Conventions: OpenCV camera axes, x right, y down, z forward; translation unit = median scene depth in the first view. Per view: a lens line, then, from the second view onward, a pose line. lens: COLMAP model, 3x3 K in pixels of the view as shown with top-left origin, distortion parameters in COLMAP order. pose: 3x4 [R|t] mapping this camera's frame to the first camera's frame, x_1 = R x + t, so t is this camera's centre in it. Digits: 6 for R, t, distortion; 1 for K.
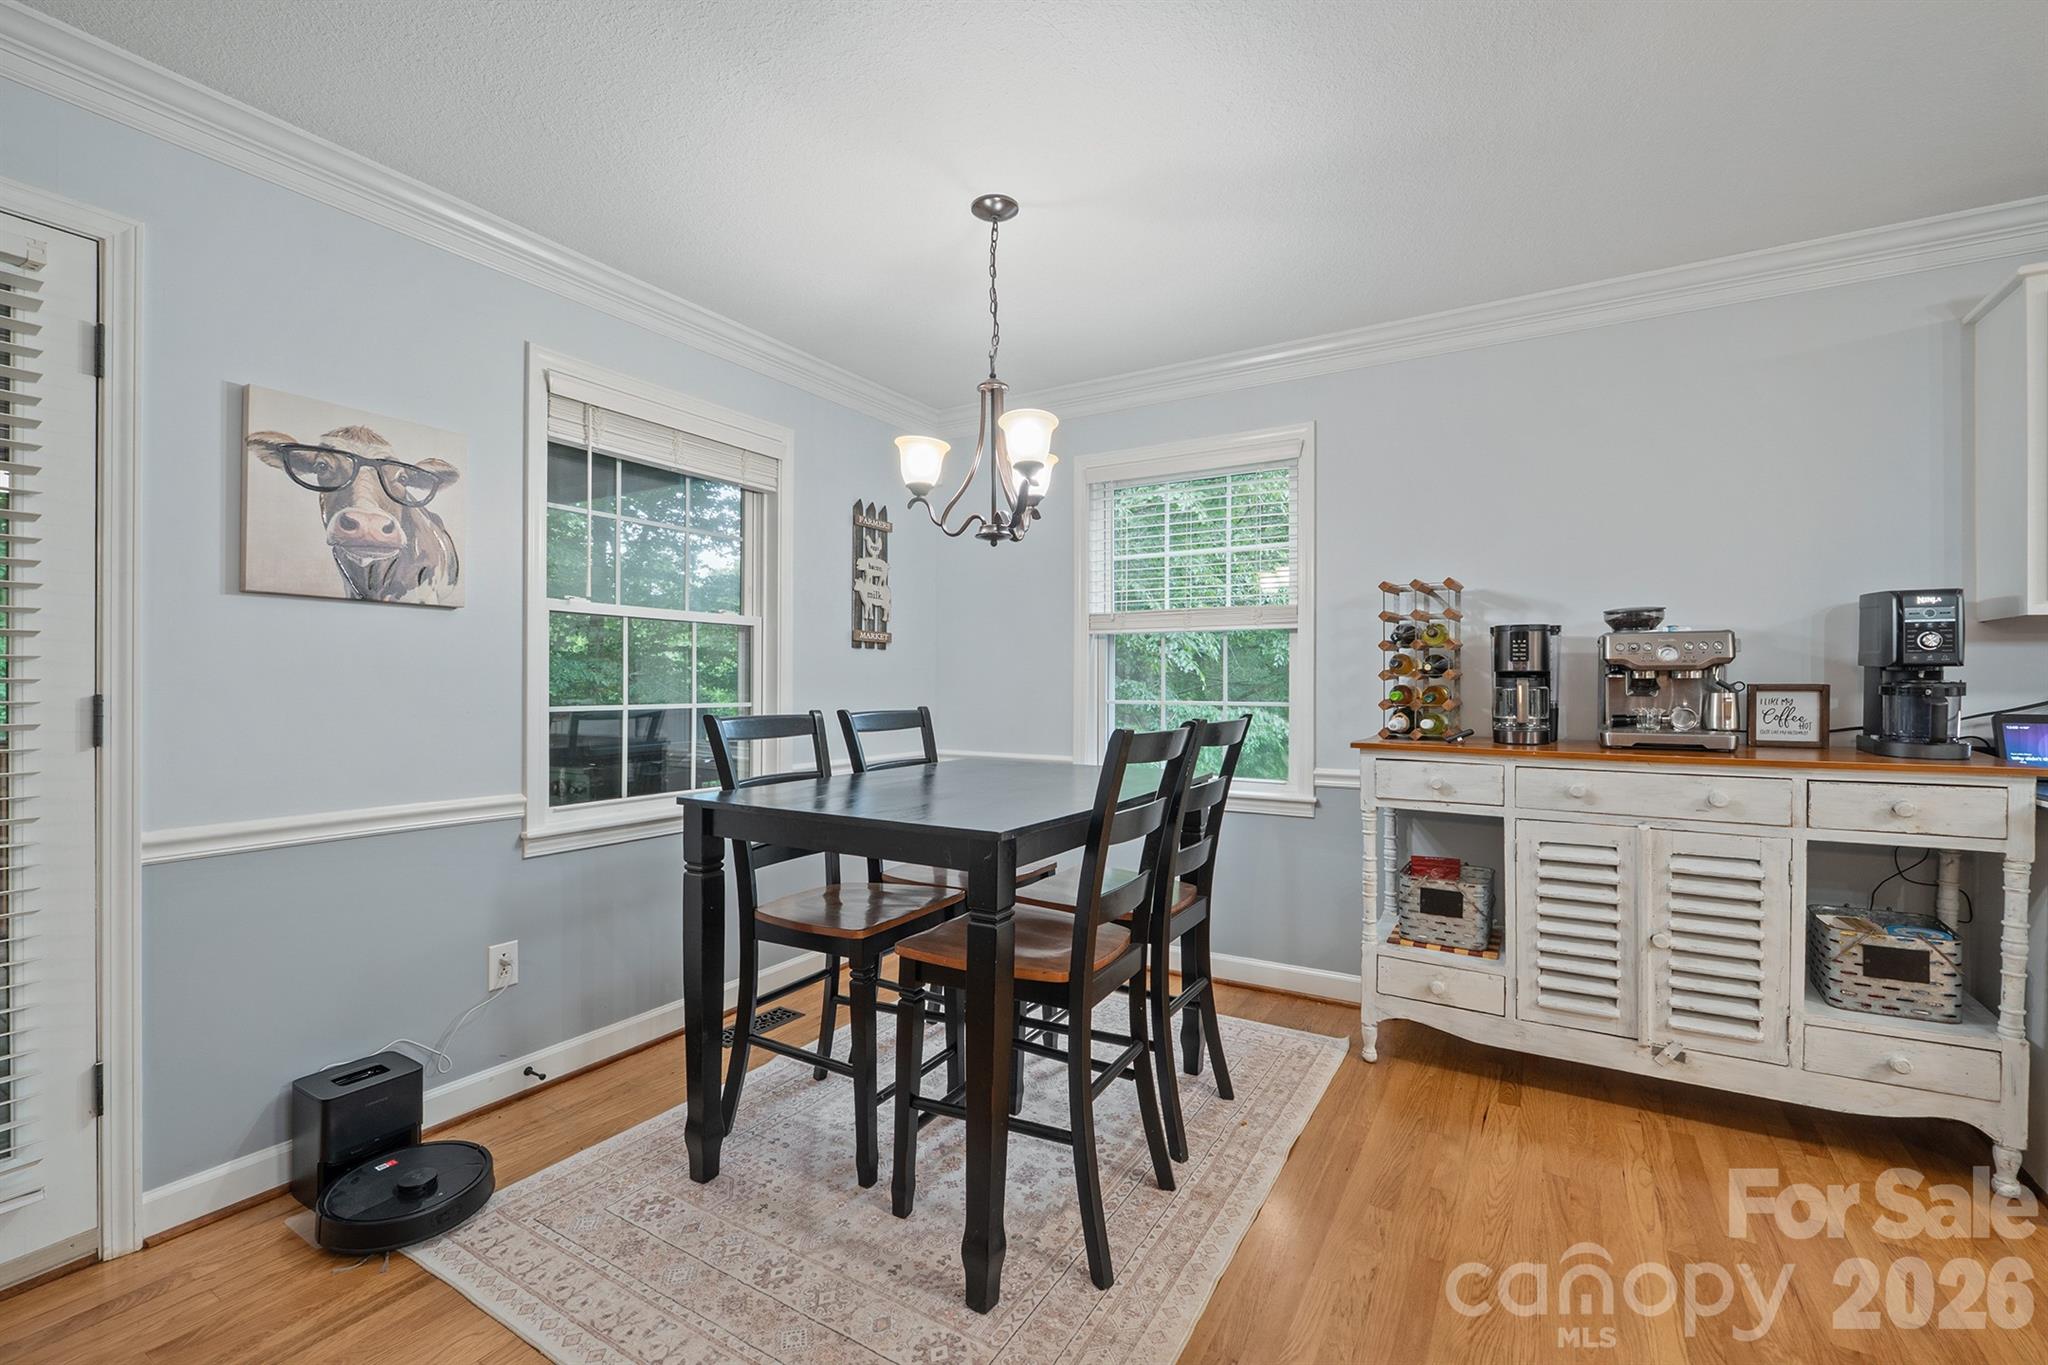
lens RADIAL K [[881.1, 0, 1040.4], [0, 881.1, 676.8], [0, 0, 1]] dist [-0.002084, -0.000324]
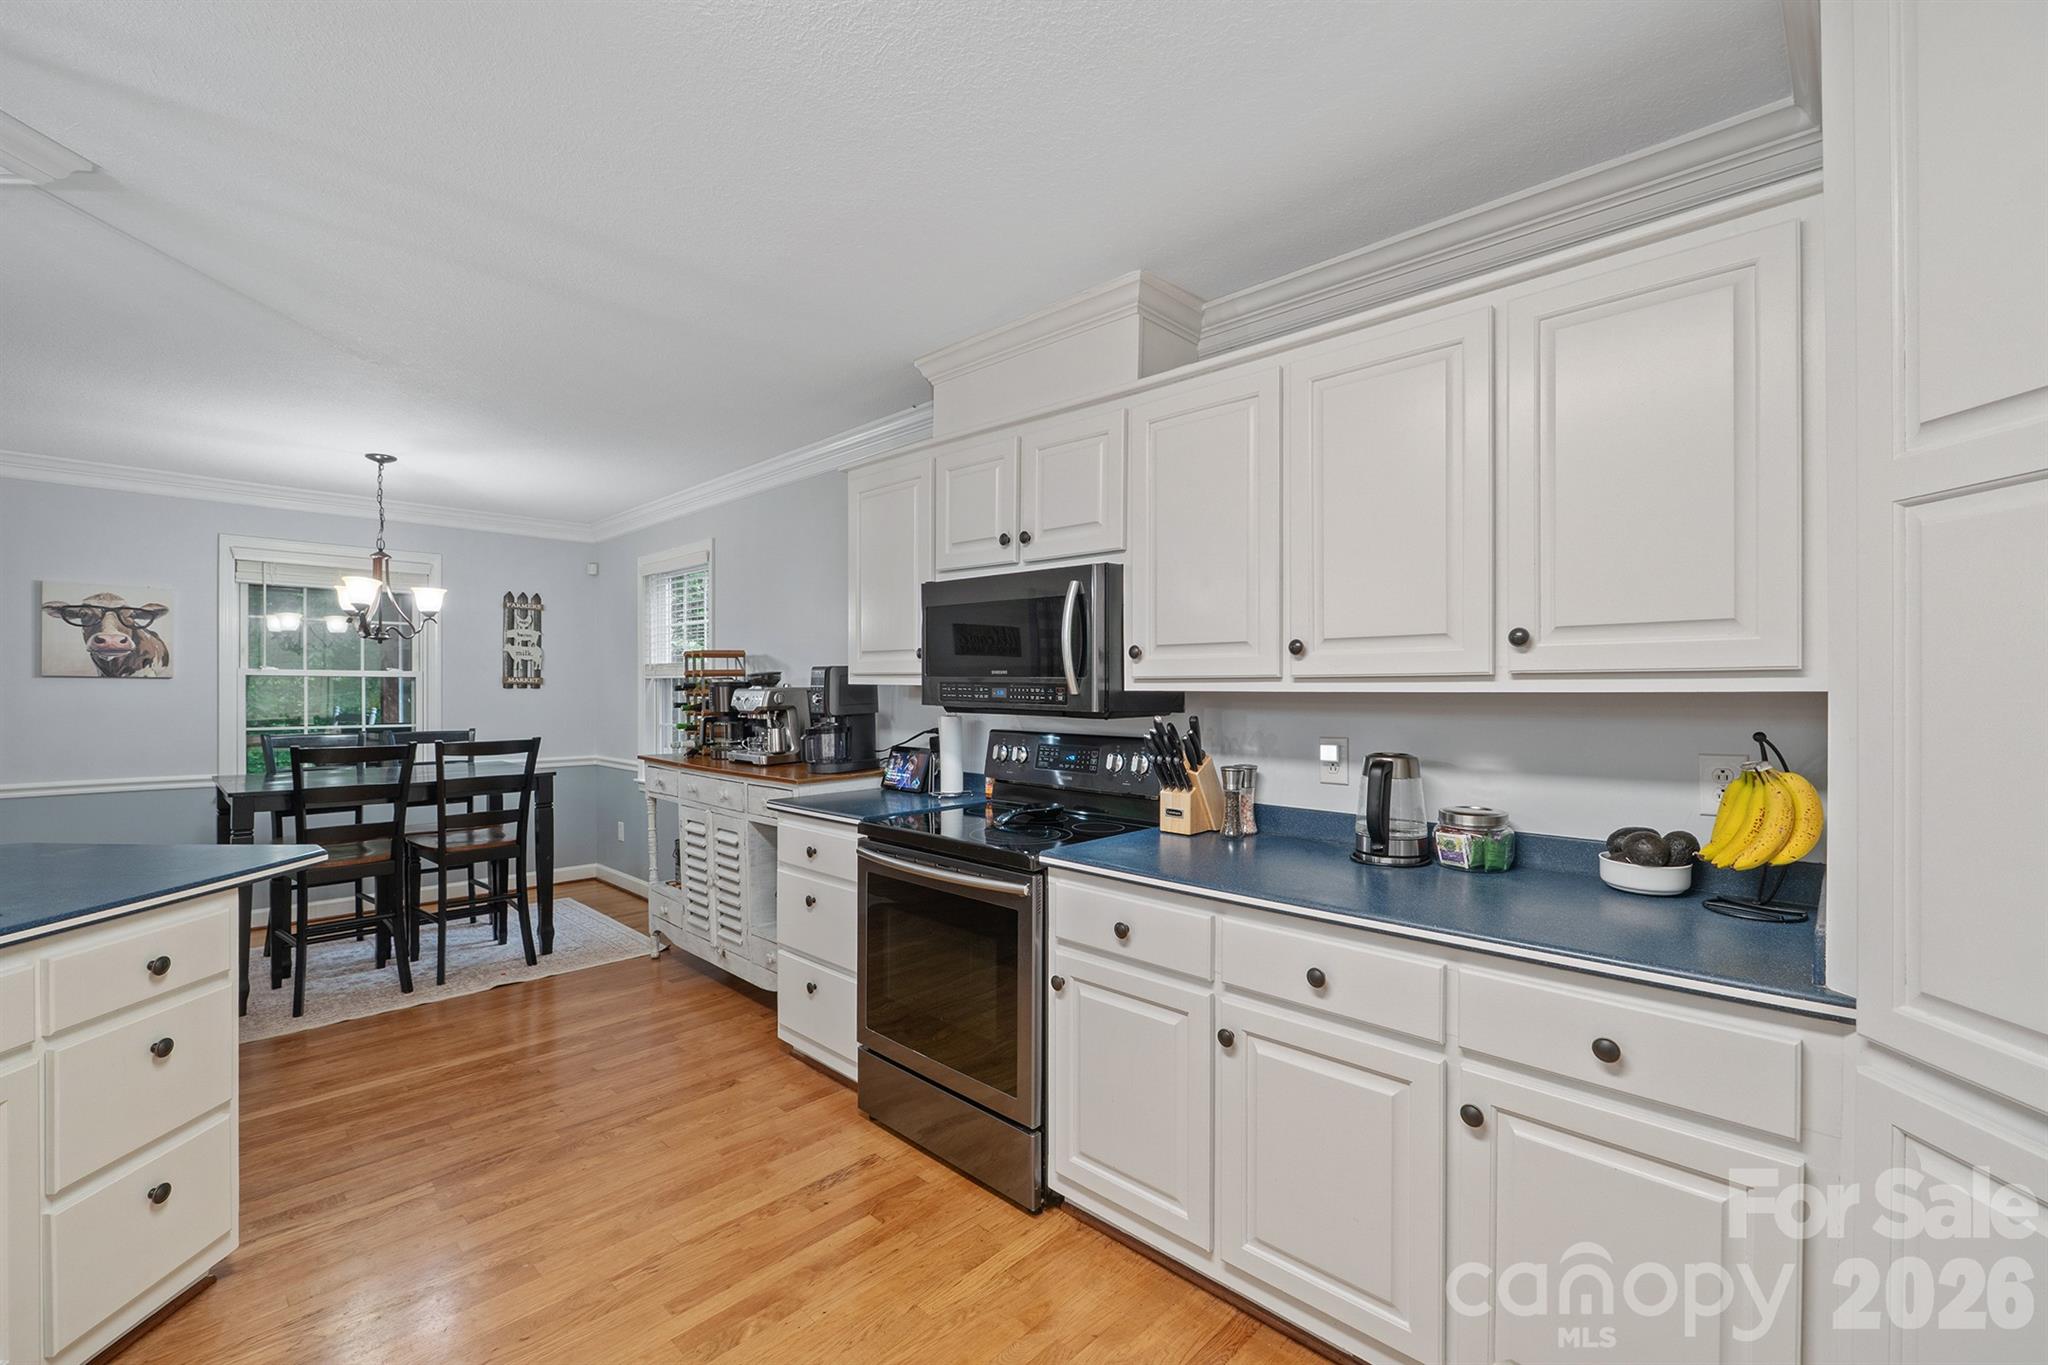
lens RADIAL K [[872.8, 0, 1018.9], [0, 872.8, 686.3], [0, 0, 1]] dist [-0.002283, -0.000246]
pose [[0.970180, -0.000277, -0.242384, 1.510982], [0.001125, 0.999994, 0.003359, -0.059929], [0.242381, -0.003532, 0.970175, -0.384026]]
